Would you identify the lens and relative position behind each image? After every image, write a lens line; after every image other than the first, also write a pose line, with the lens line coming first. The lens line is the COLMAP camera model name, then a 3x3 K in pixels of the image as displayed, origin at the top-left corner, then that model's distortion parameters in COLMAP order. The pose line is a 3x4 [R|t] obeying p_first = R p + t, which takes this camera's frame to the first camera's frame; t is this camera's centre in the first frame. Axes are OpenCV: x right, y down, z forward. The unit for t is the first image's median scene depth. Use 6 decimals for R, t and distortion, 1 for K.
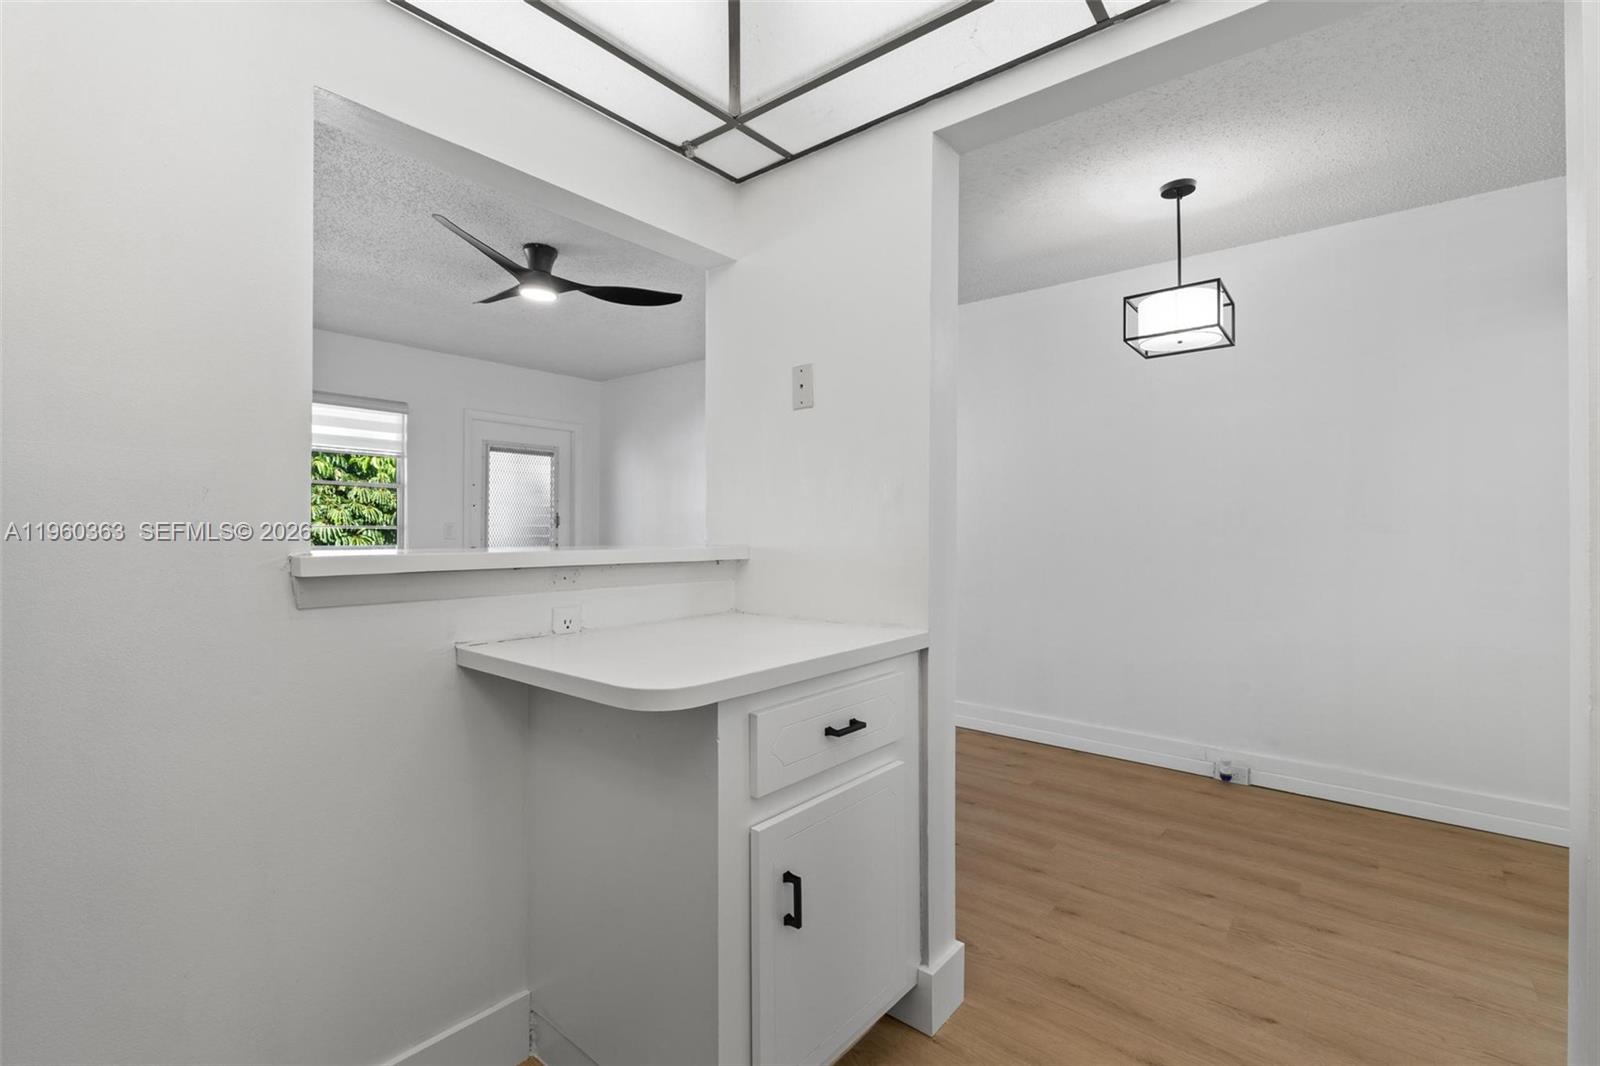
lens RADIAL K [[684.4, 0, 802.6], [0, 684.4, 537.3], [0, 0, 1]] dist [0.002390, 0.000139]
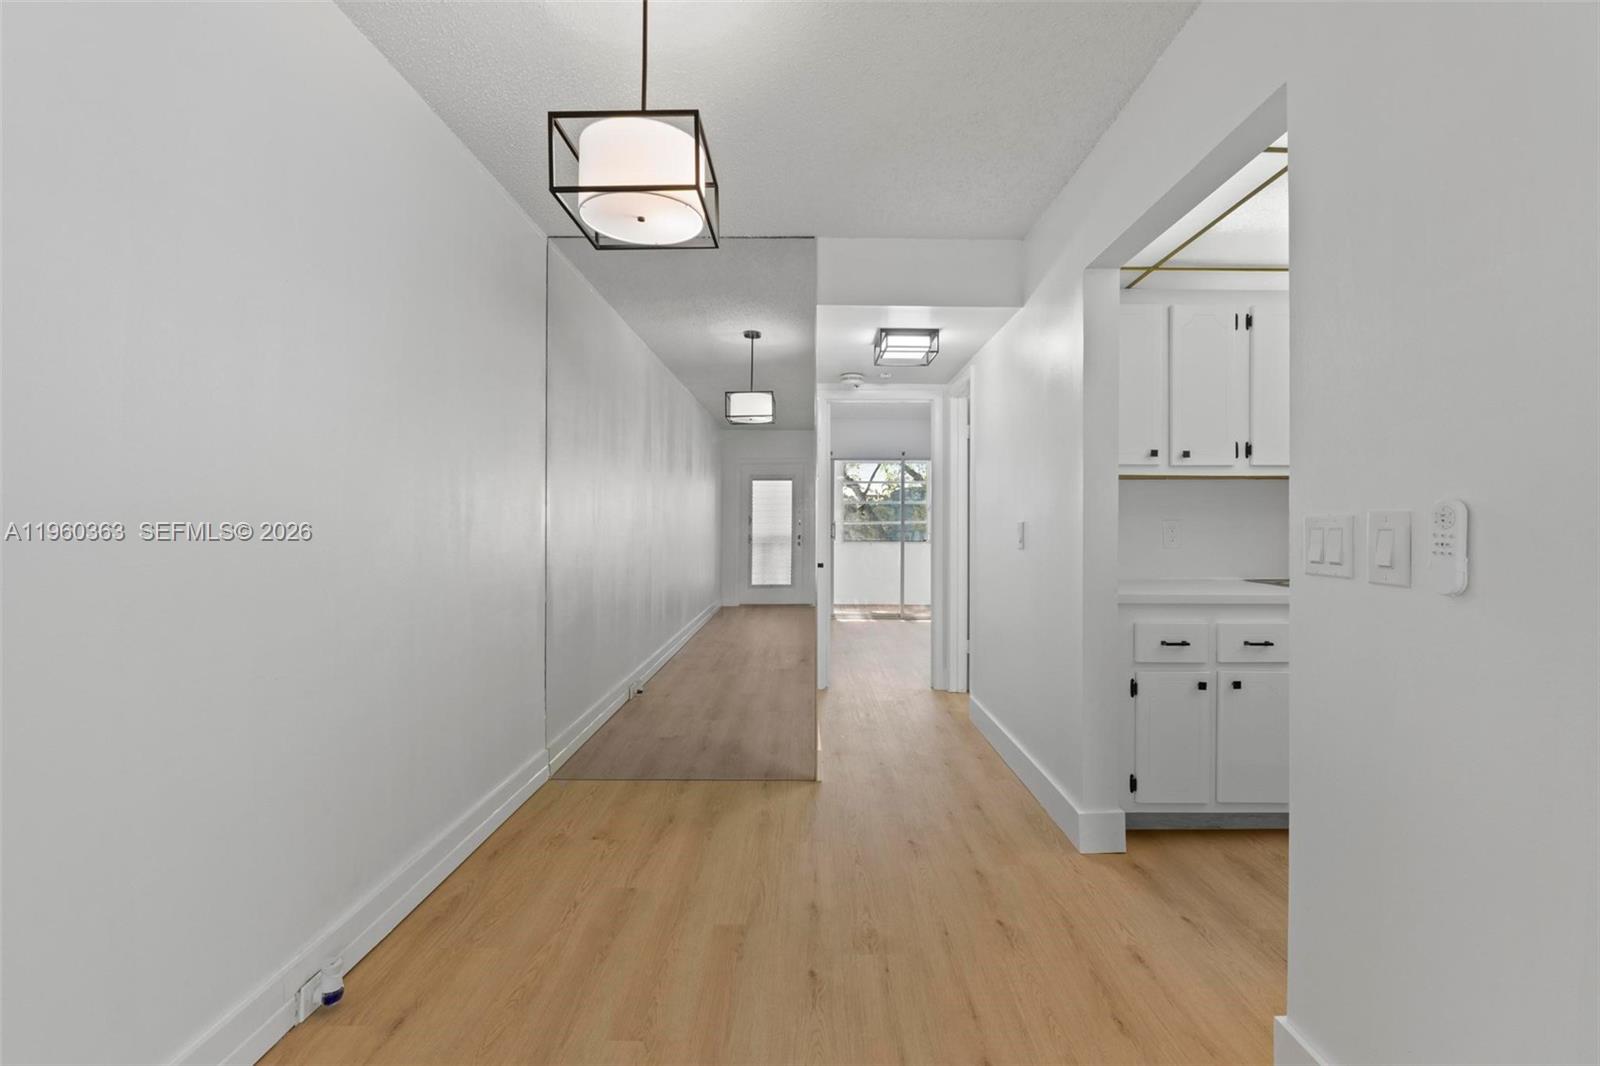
lens RADIAL K [[632.6, 0, 803.2], [0, 632.6, 524.1], [0, 0, 1]] dist [-0.000749, -0.000089]
pose [[-0.628041, -0.002162, 0.778177, -0.012434], [0.000339, 0.999995, 0.003051, -0.039771], [-0.778180, 0.002180, -0.628038, 1.437394]]
